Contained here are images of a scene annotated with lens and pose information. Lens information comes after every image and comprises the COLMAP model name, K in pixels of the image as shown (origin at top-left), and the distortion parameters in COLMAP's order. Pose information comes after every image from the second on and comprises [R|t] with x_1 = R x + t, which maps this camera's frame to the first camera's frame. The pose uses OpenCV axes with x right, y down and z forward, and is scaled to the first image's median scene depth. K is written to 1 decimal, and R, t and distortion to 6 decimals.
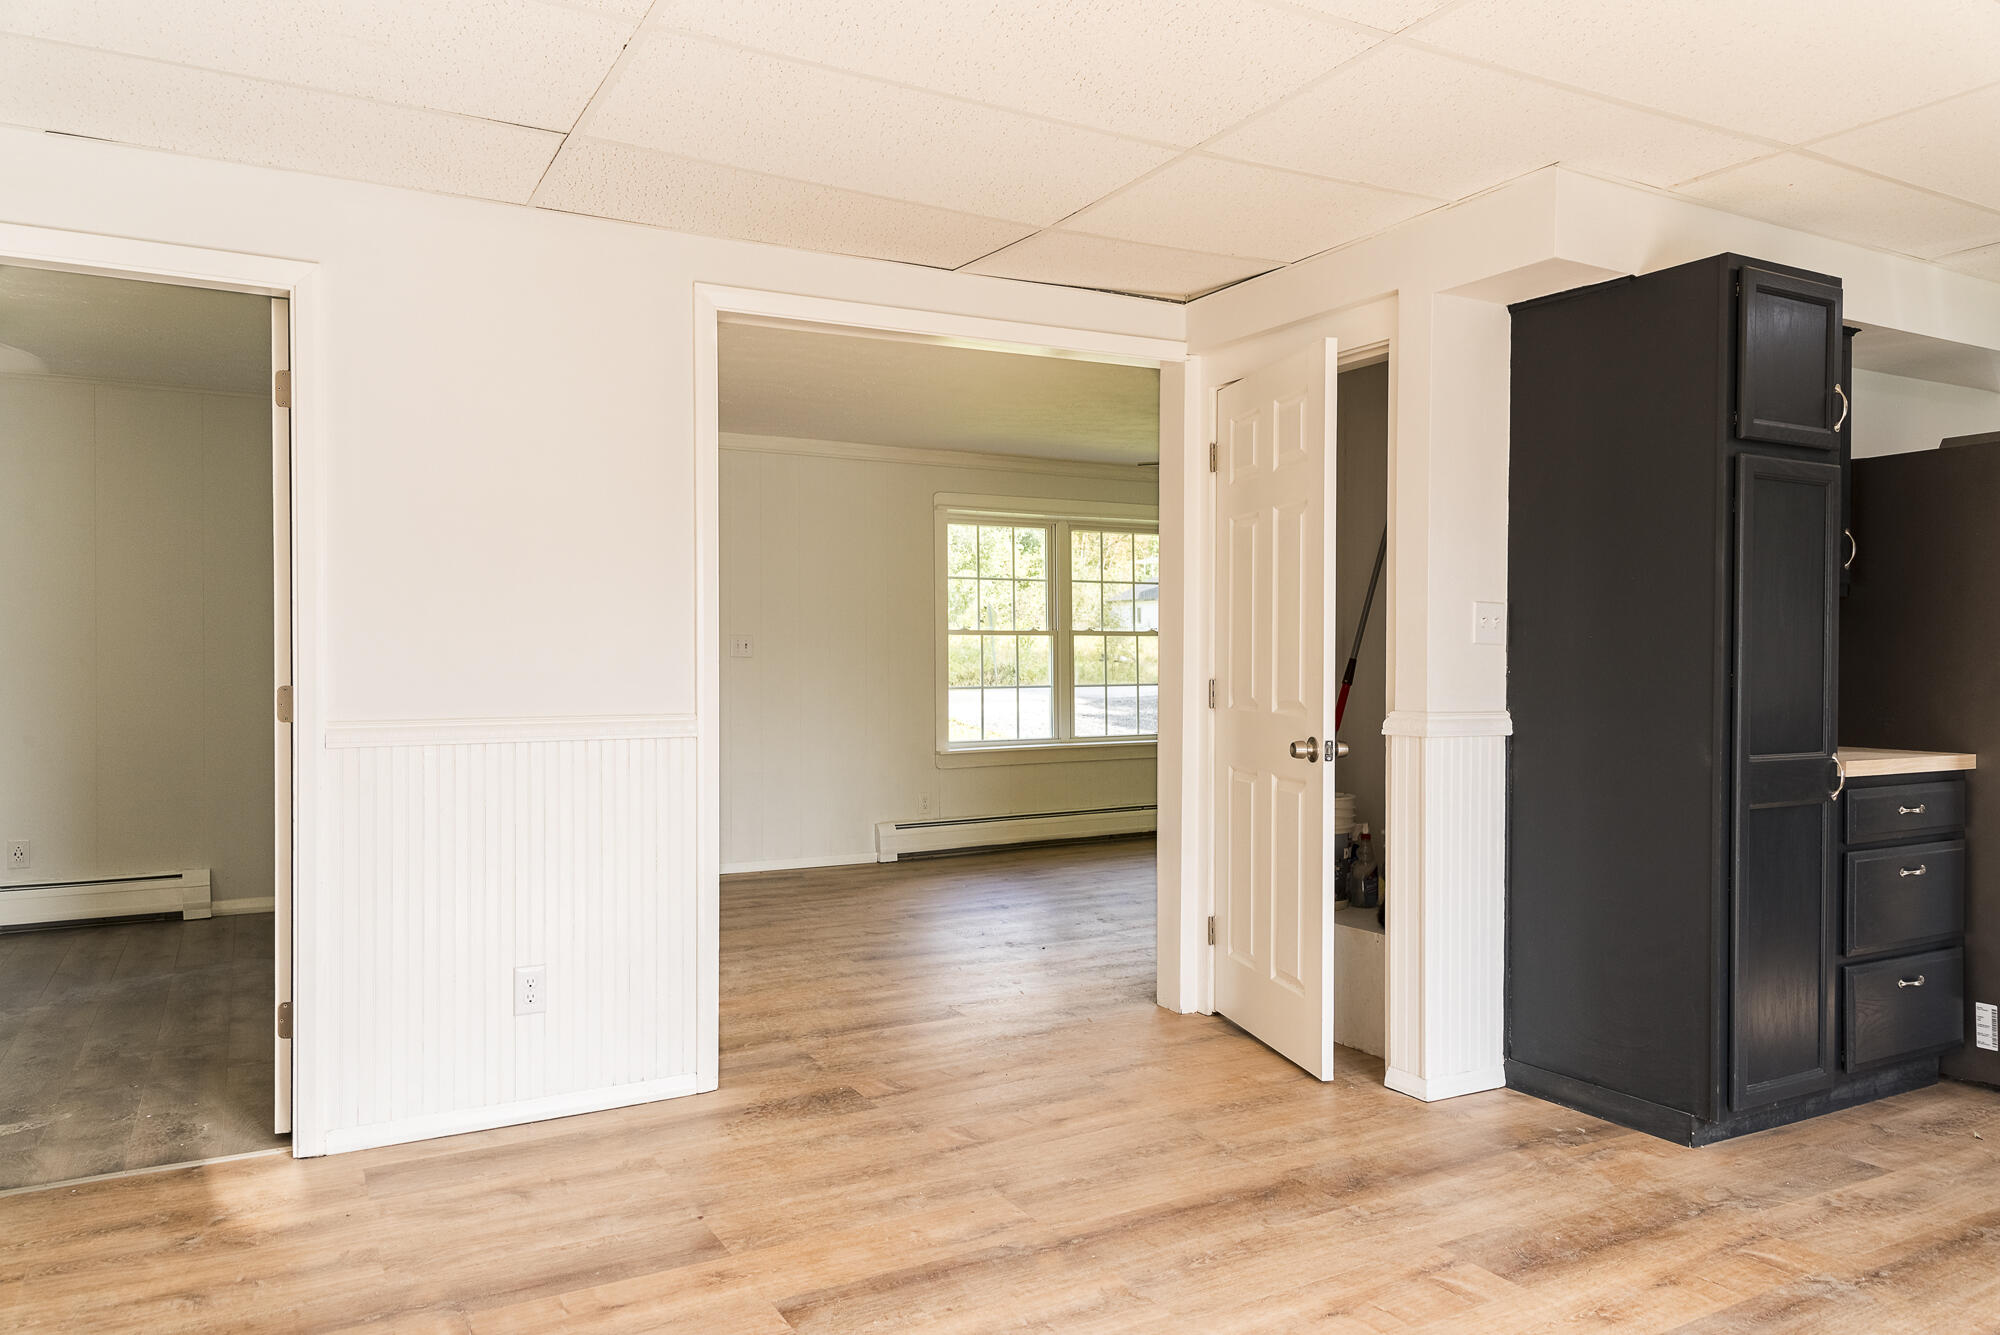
lens RADIAL K [[1360.2, 0, 1000.1], [0, 1360.2, 683.6], [0, 0, 1]] dist [0.020498, -0.007607]
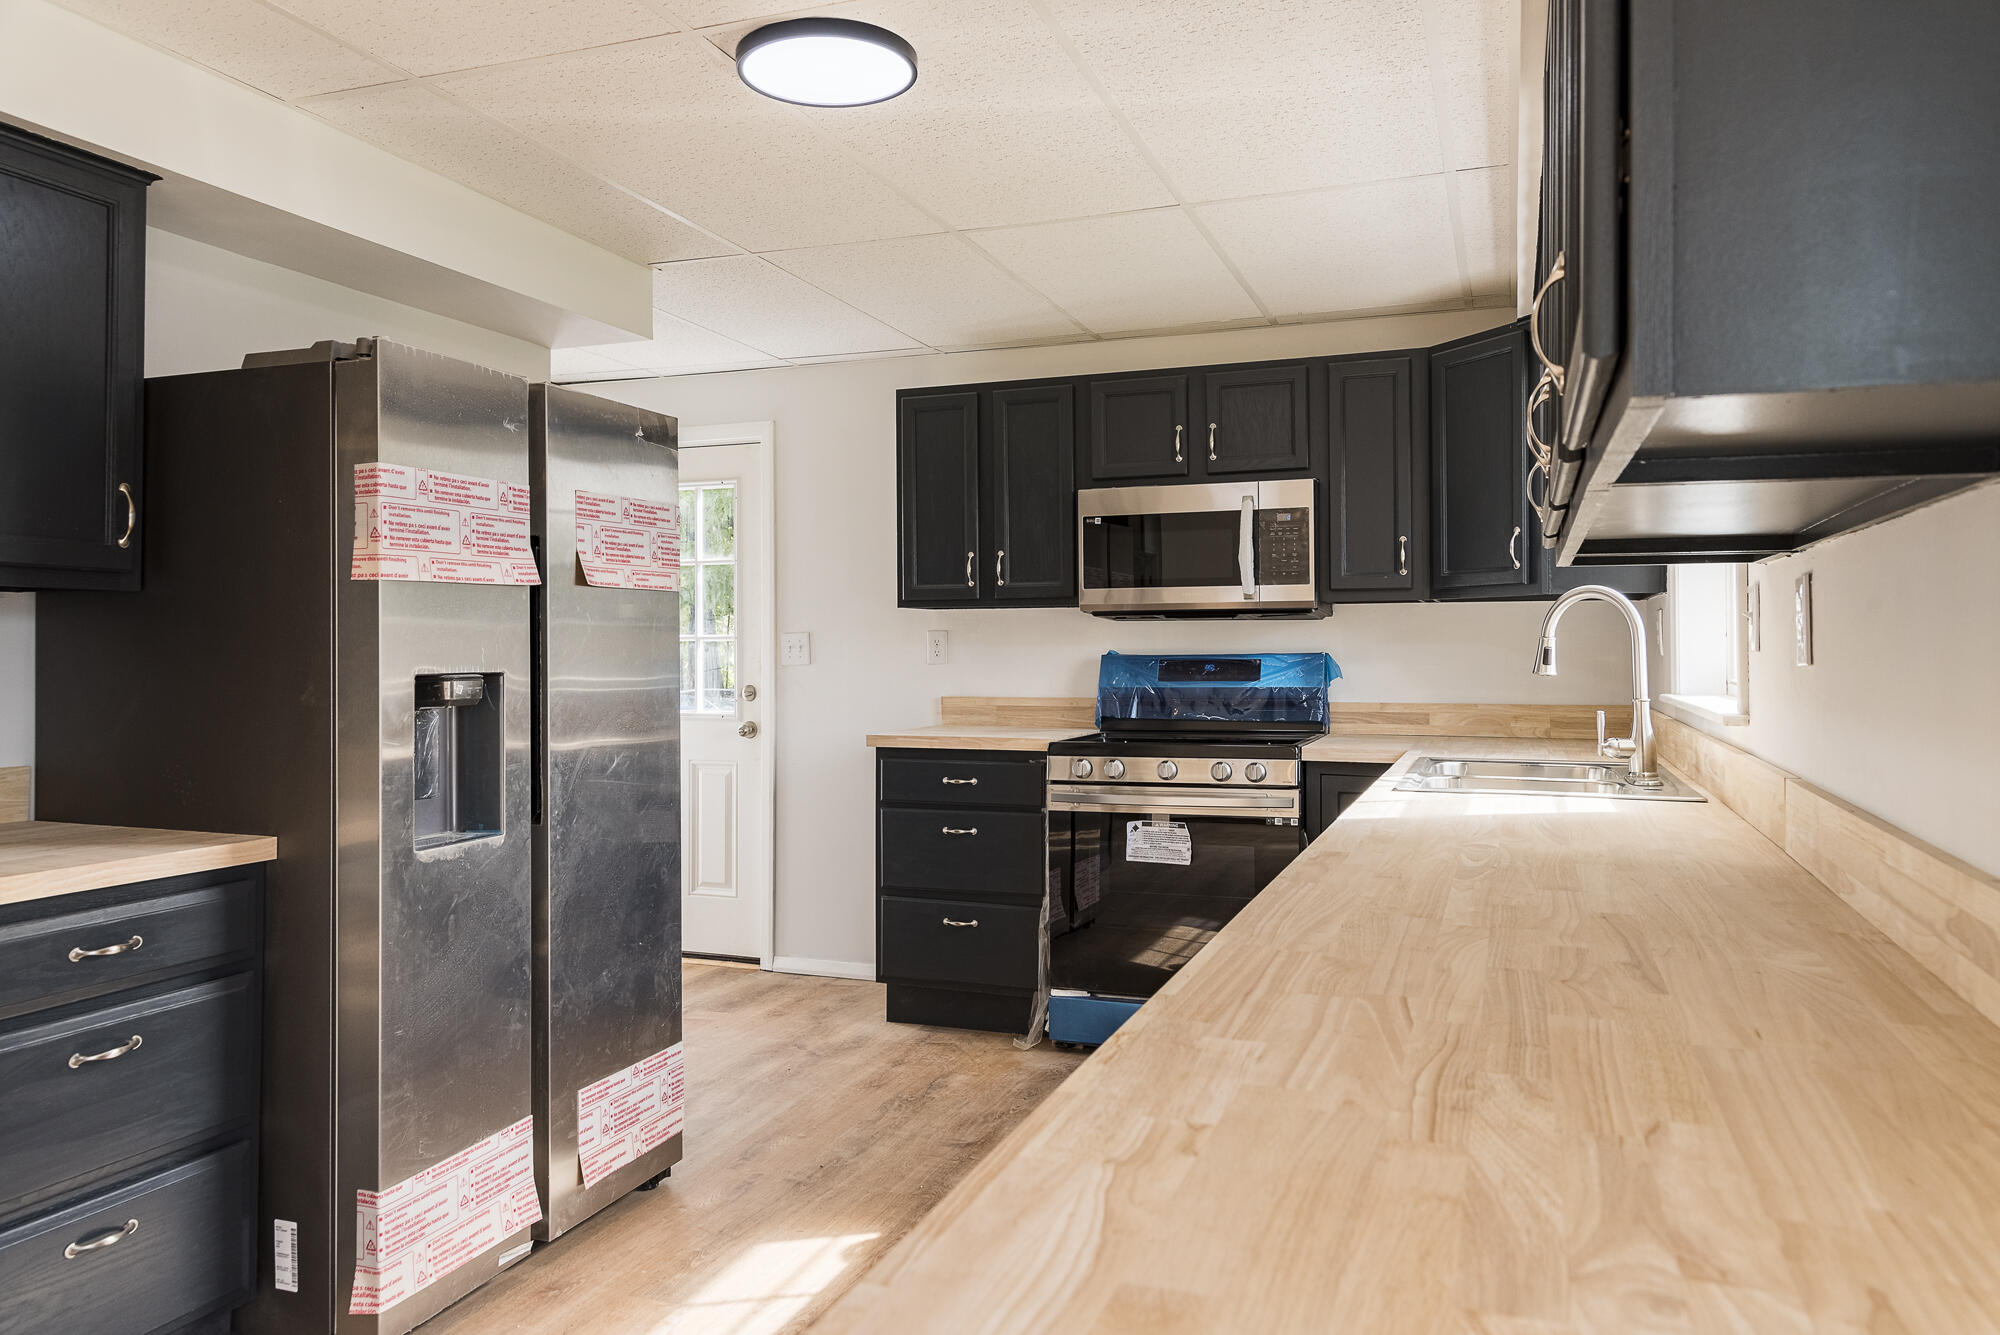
lens RADIAL K [[1410.8, 0, 994.3], [0, 1410.8, 654.8], [0, 0, 1]] dist [0.020007, -0.001303]
pose [[0.763748, -0.006167, 0.645485, 0.707213], [0.016361, 0.999818, -0.009806, -0.030011], [-0.645307, 0.018050, 0.763710, 0.343848]]
